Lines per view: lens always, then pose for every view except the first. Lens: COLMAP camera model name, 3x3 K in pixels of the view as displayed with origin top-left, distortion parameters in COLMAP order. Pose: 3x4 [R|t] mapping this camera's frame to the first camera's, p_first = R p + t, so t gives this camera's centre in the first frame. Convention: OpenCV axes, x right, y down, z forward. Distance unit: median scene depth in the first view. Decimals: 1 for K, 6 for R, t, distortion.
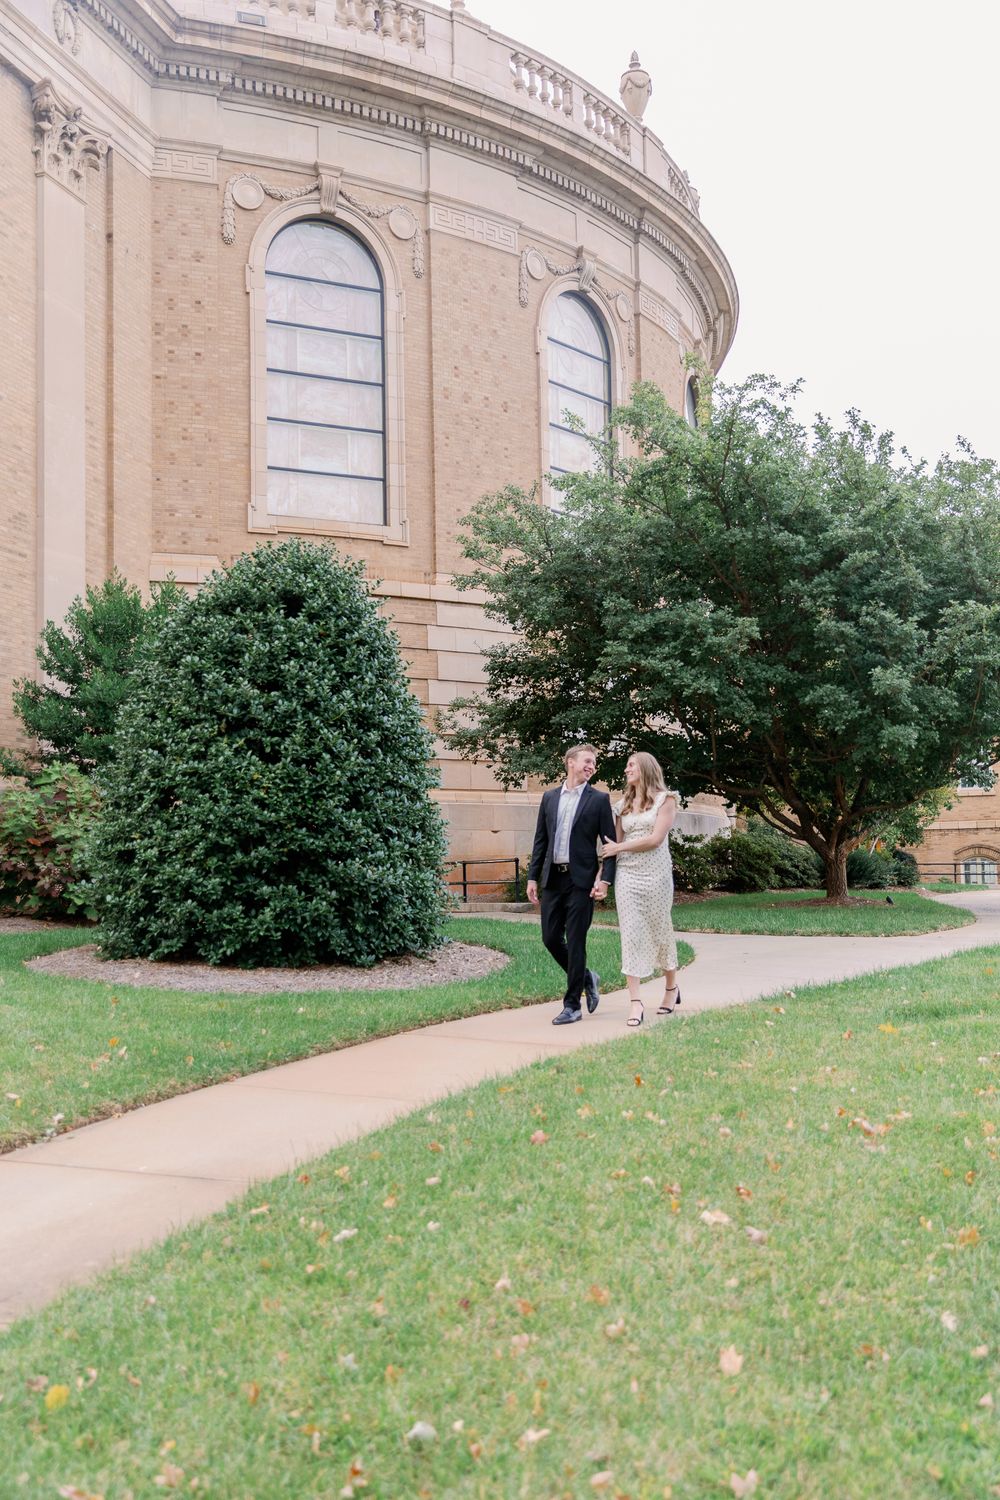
lens RADIAL K [[1474.0, 0, 500.0], [0, 1474.0, 750.0], [0, 0, 1]] dist [-0.007637, -0.009895]
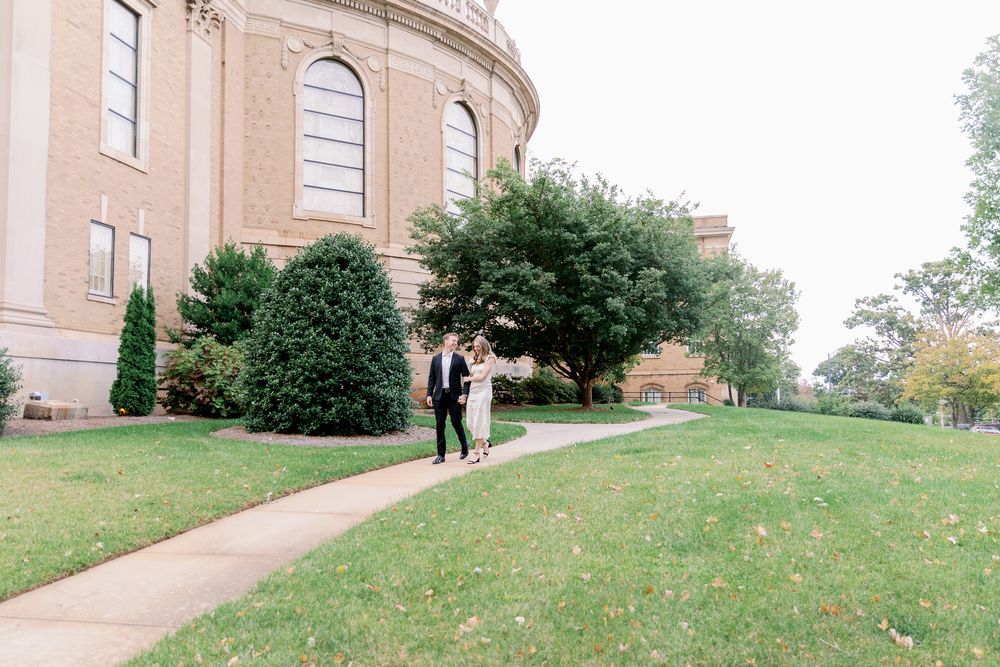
lens RADIAL K [[944.2, 0, 500.8], [0, 944.2, 322.4], [0, 0, 1]] dist [-0.056463, 0.001571]
pose [[0.987013, 0.017037, 0.159734, -0.105582], [-0.016343, 0.999850, -0.005653, -0.009271], [-0.159807, 0.002969, 0.987144, -0.291971]]
